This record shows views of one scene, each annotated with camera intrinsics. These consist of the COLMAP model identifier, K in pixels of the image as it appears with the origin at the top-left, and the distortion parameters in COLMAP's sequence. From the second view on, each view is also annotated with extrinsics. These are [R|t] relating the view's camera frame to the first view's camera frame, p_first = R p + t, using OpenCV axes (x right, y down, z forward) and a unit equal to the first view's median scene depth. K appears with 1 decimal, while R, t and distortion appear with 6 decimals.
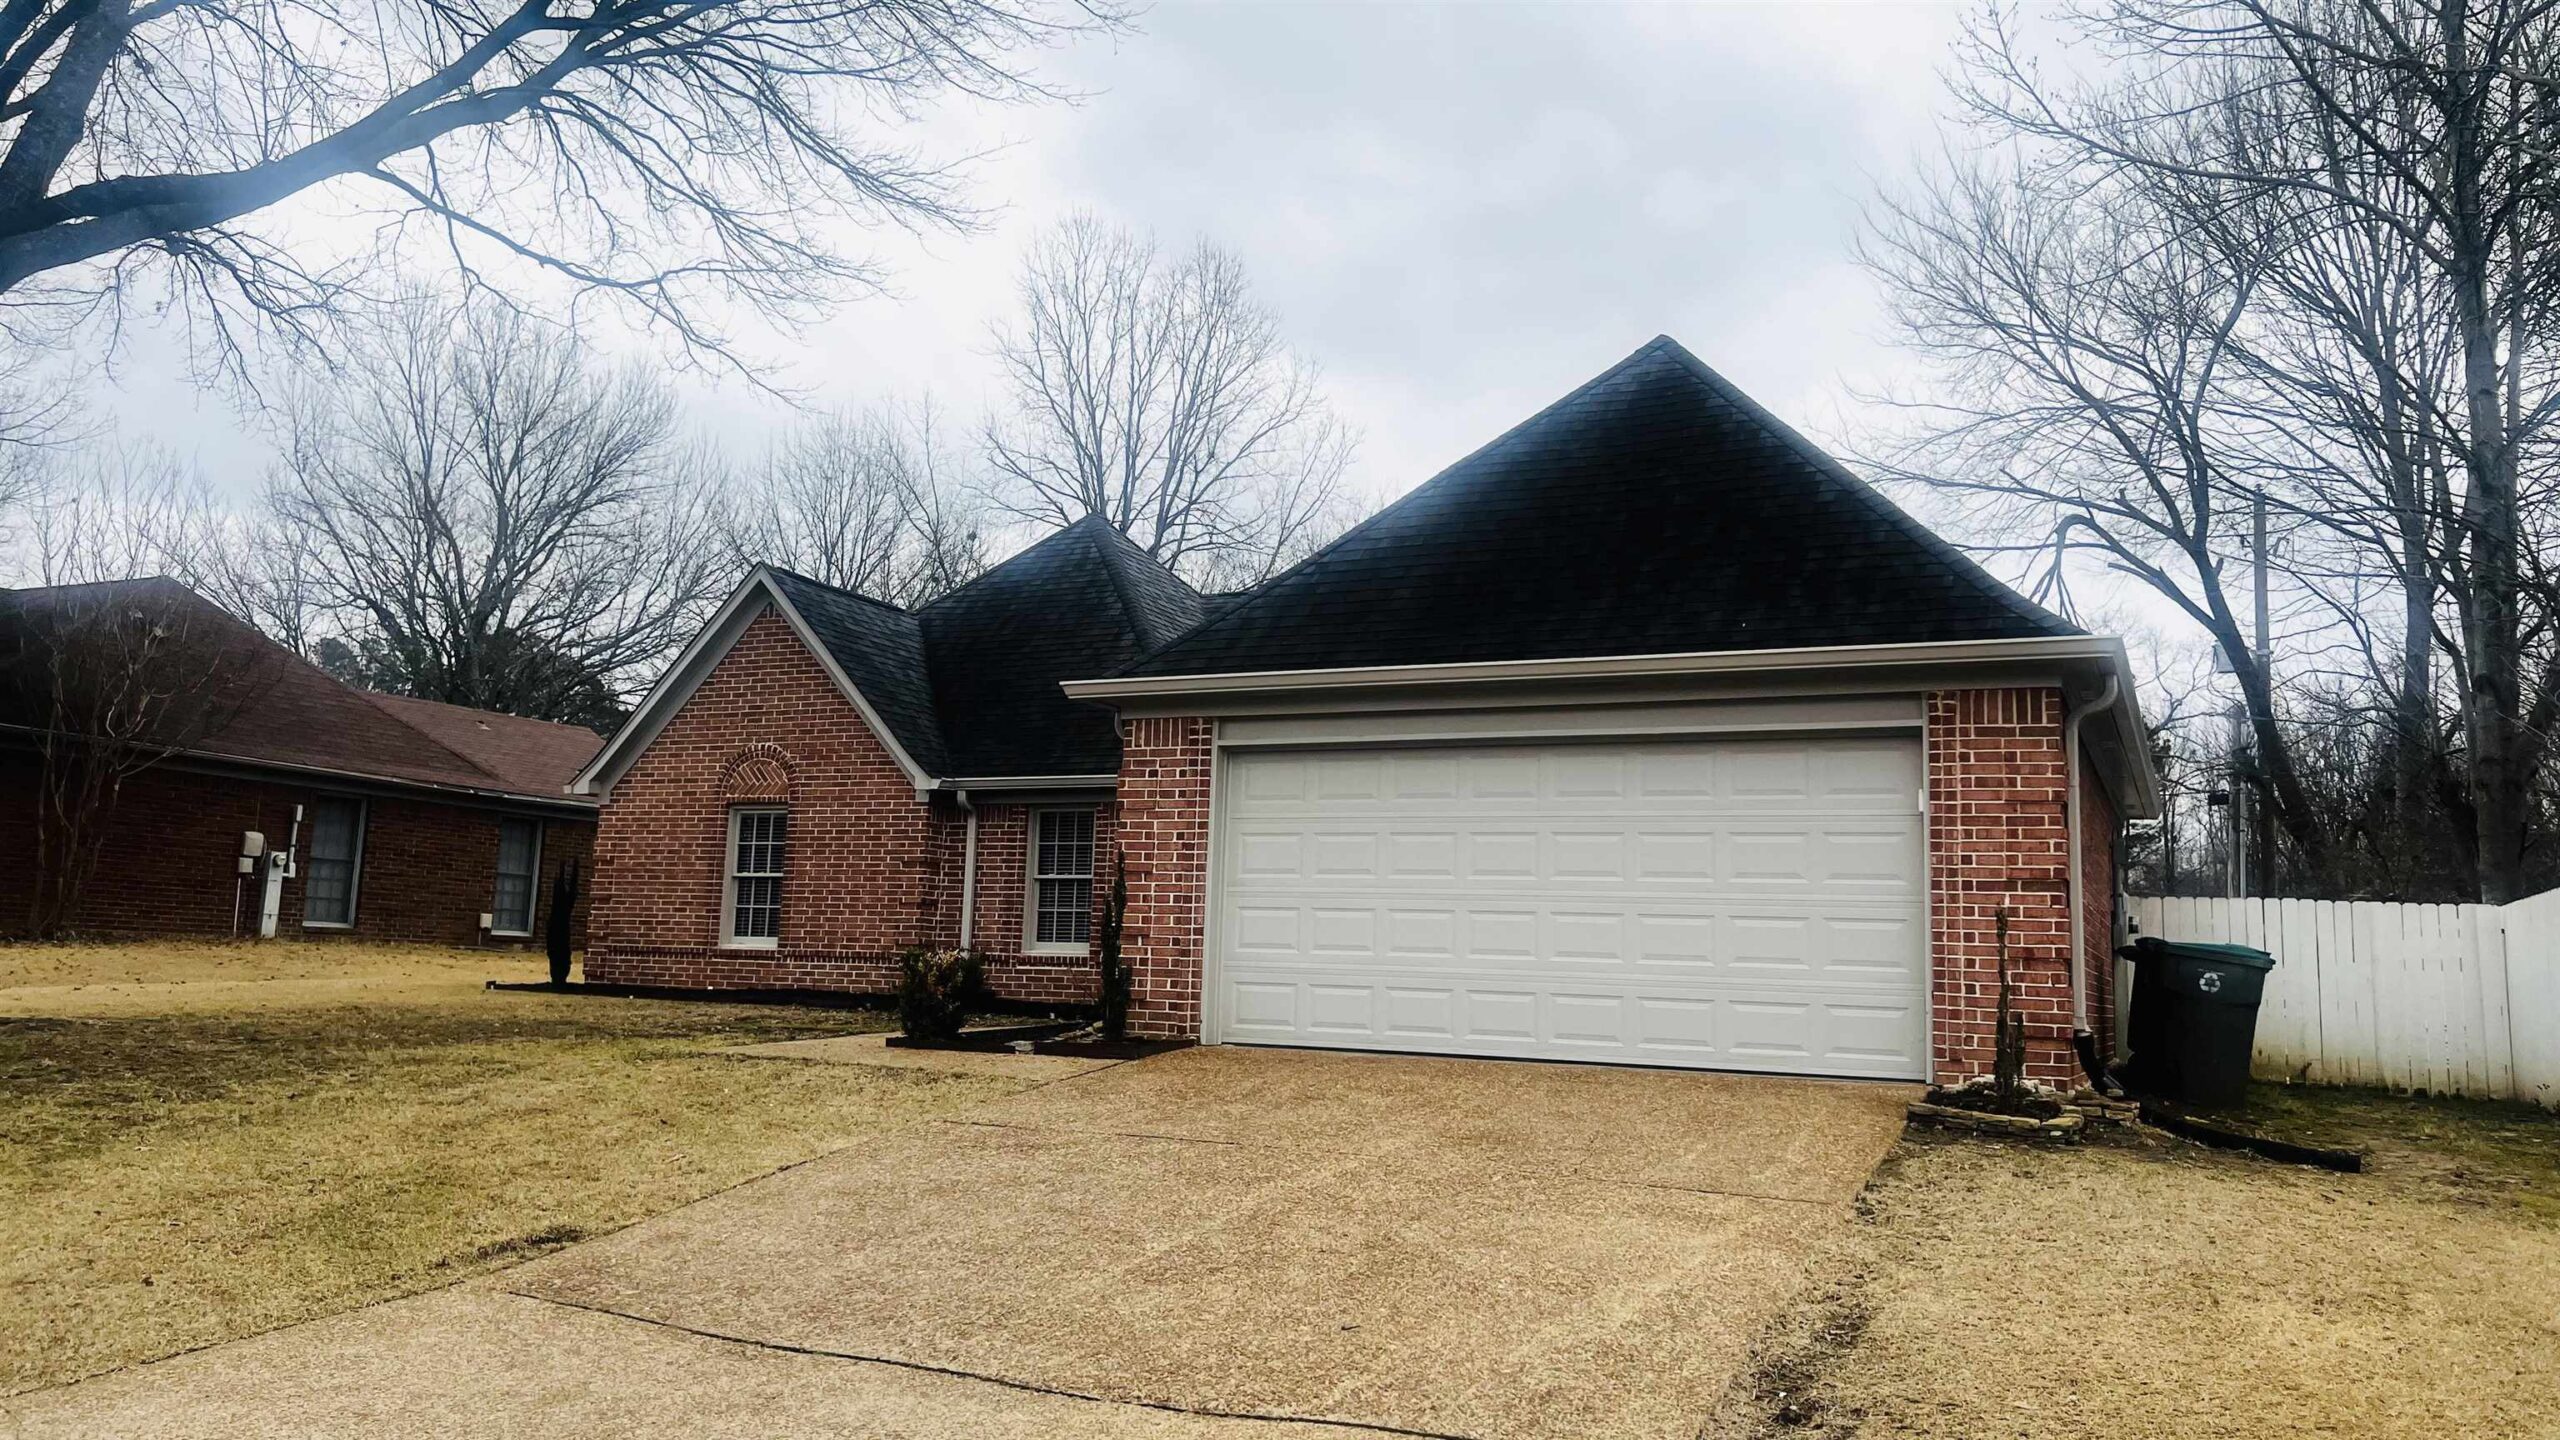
lens RADIAL K [[1916.6, 0, 1291.7], [0, 1916.6, 711.6], [0, 0, 1]] dist [0.111159, -0.163587]
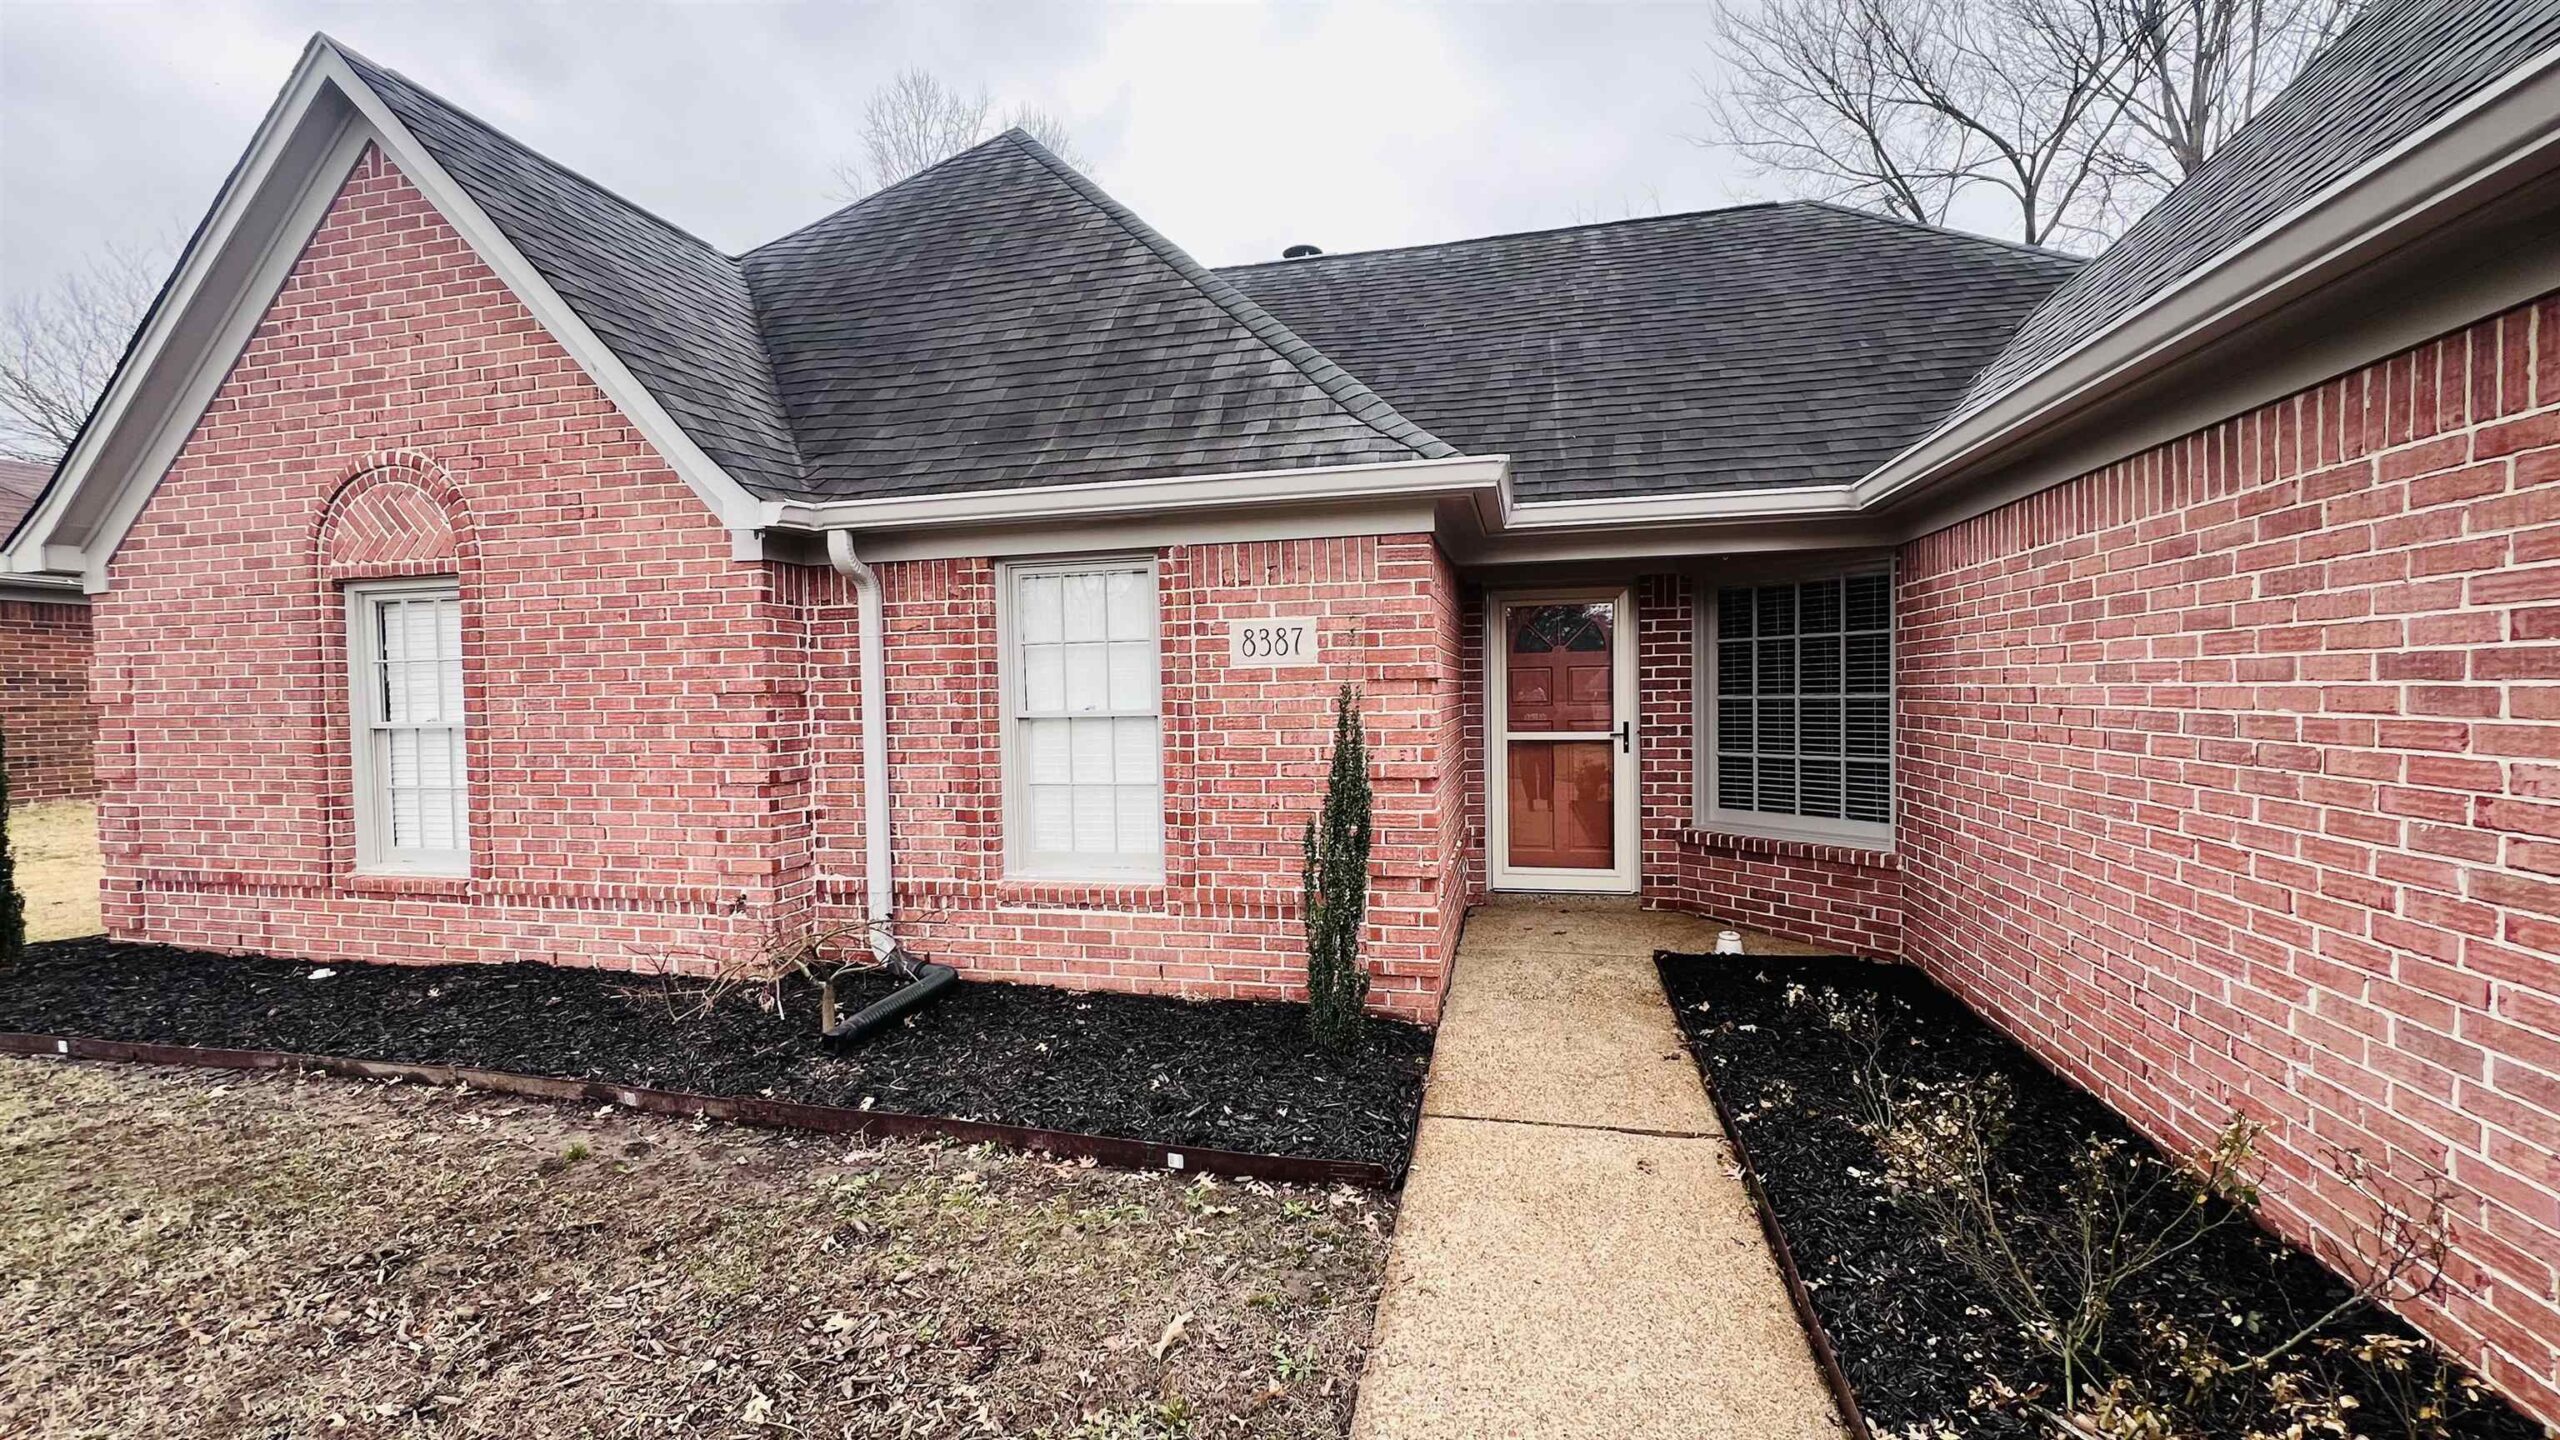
lens RADIAL K [[1061.5, 0, 1274.8], [0, 1061.5, 725.0], [0, 0, 1]] dist [-0.002956, -0.000101]
pose [[0.978370, -0.058116, 0.198531, -0.124656], [0.022783, 0.984159, 0.175820, 0.044562], [-0.205604, -0.167494, 0.964195, 0.738060]]
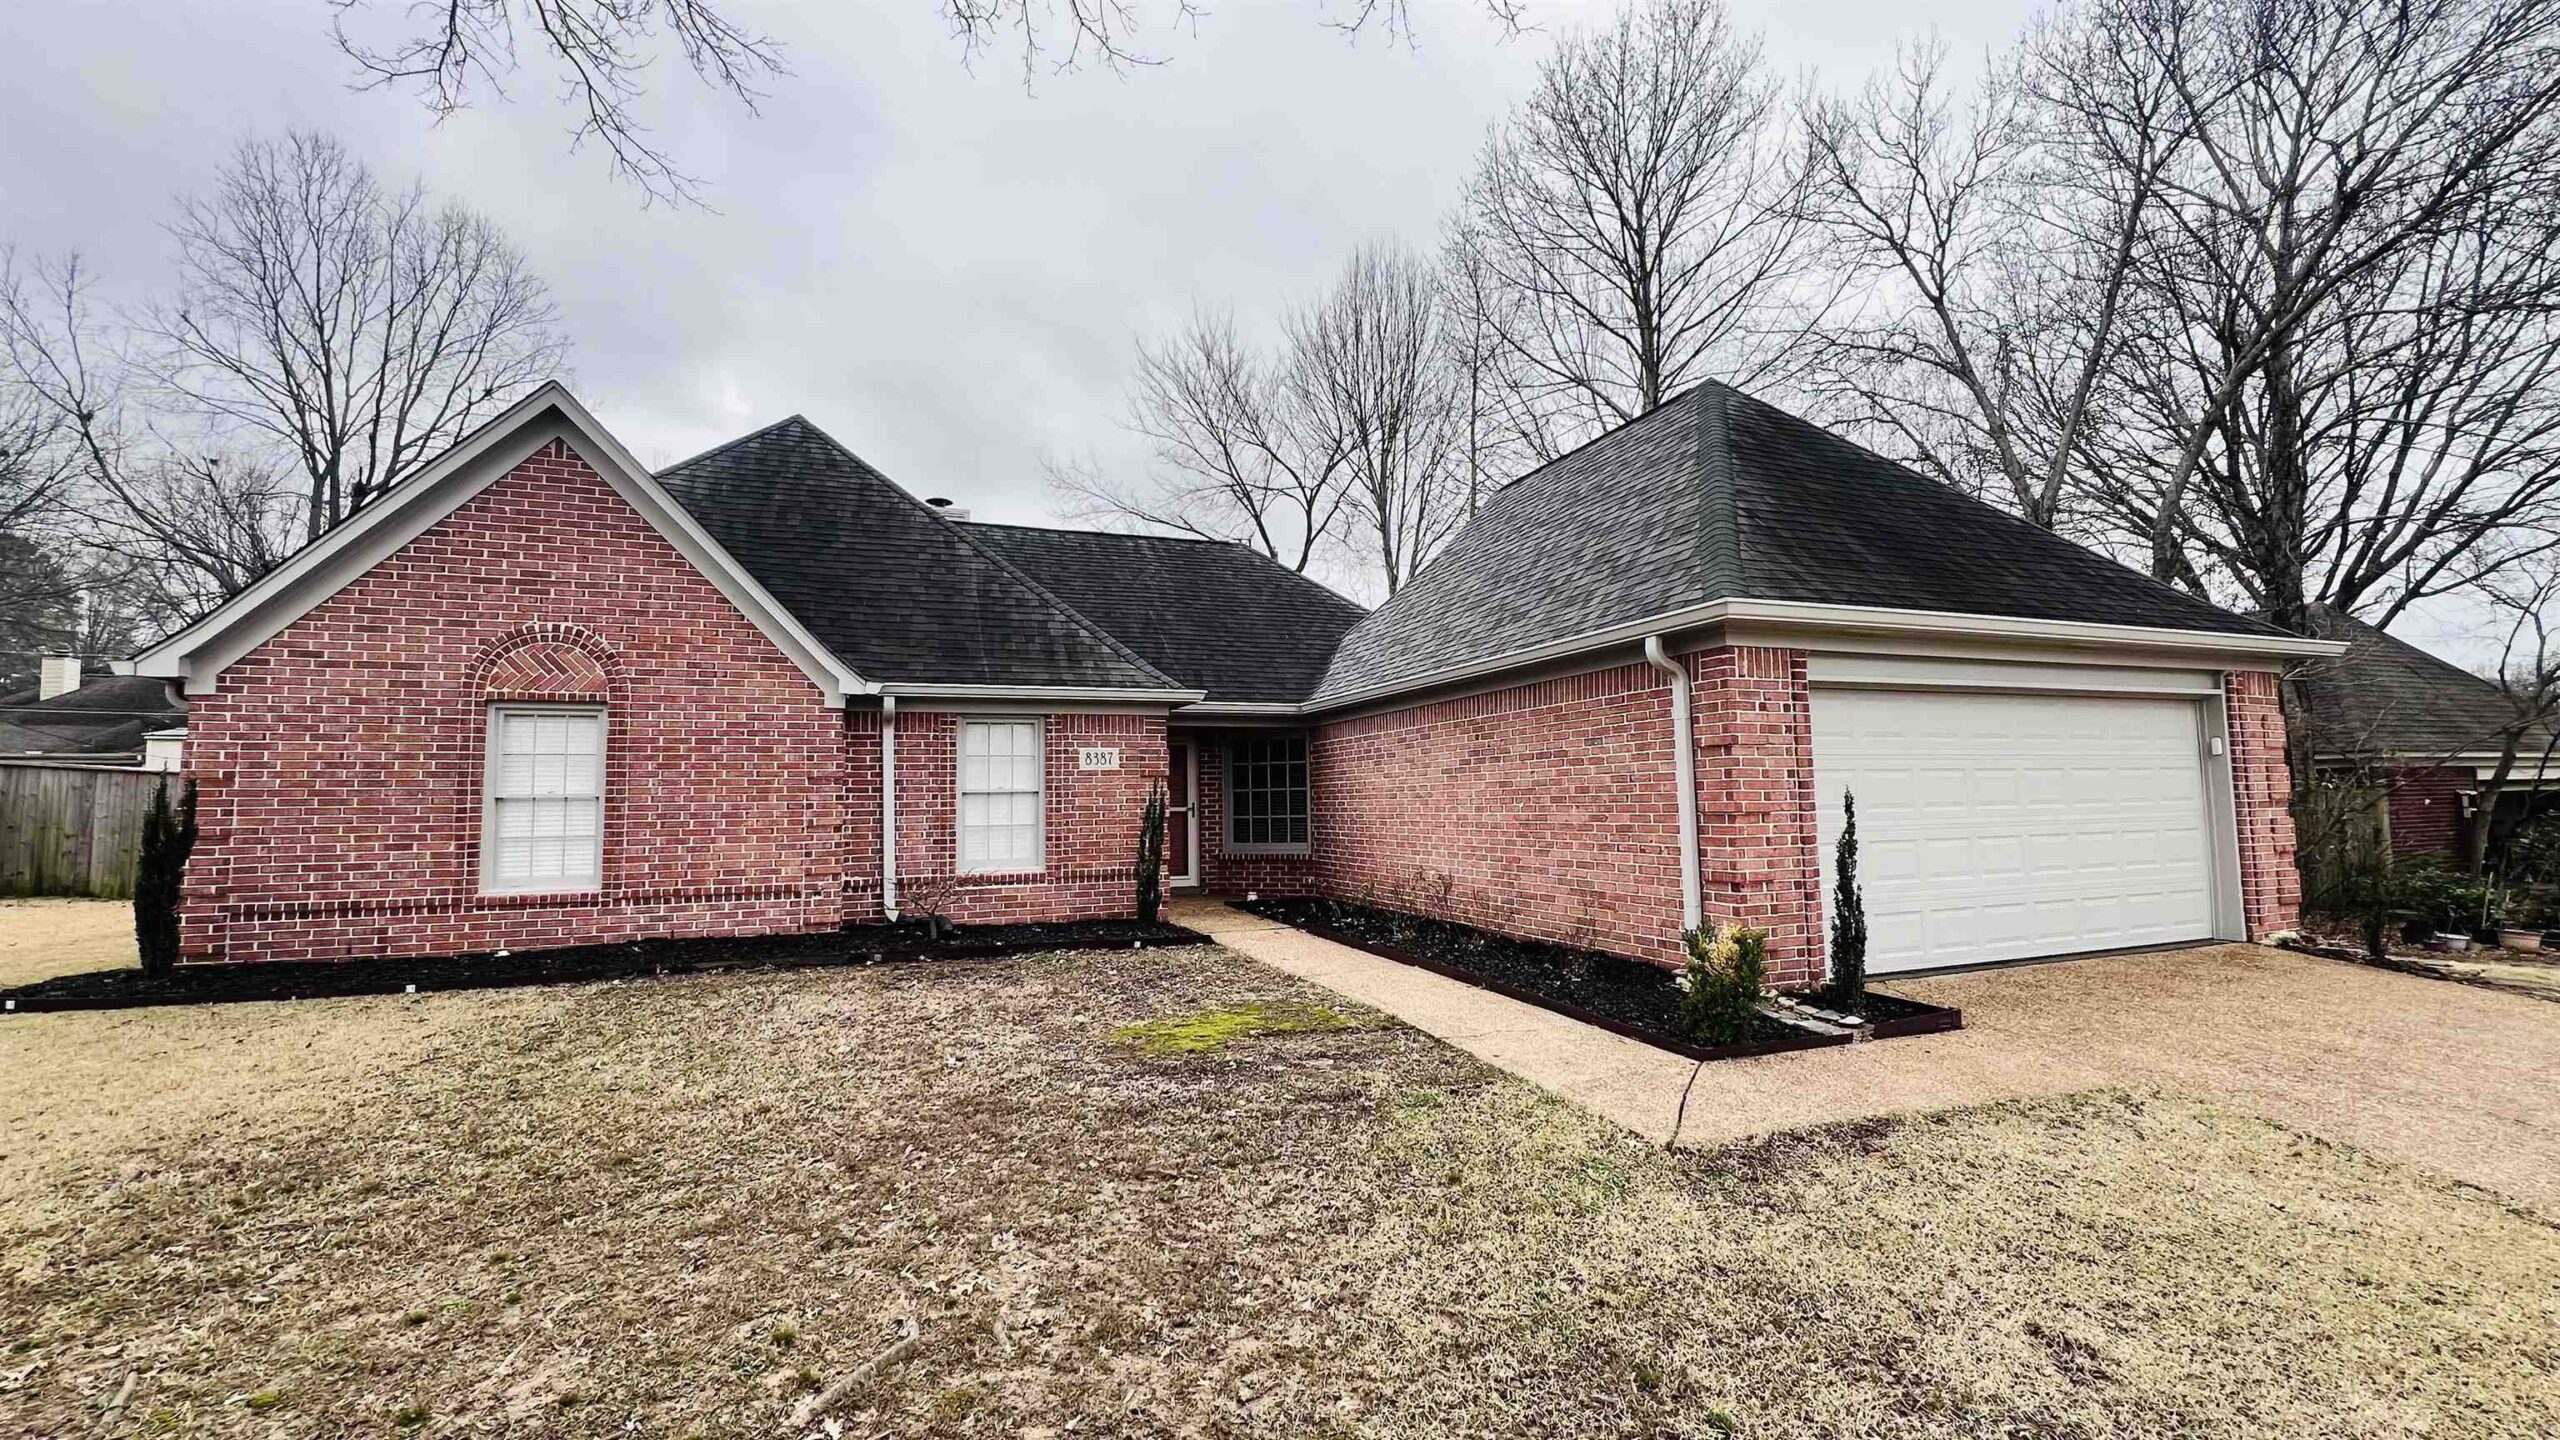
lens RADIAL K [[1024.2, 0, 1277.0], [0, 1024.2, 723.1], [0, 0, 1]] dist [-0.002253, 0.000450]
pose [[0.686811, 0.012352, 0.726731, -0.393954], [-0.062085, 0.997198, 0.041726, 0.022537], [-0.724180, -0.073777, 0.685654, 0.548321]]
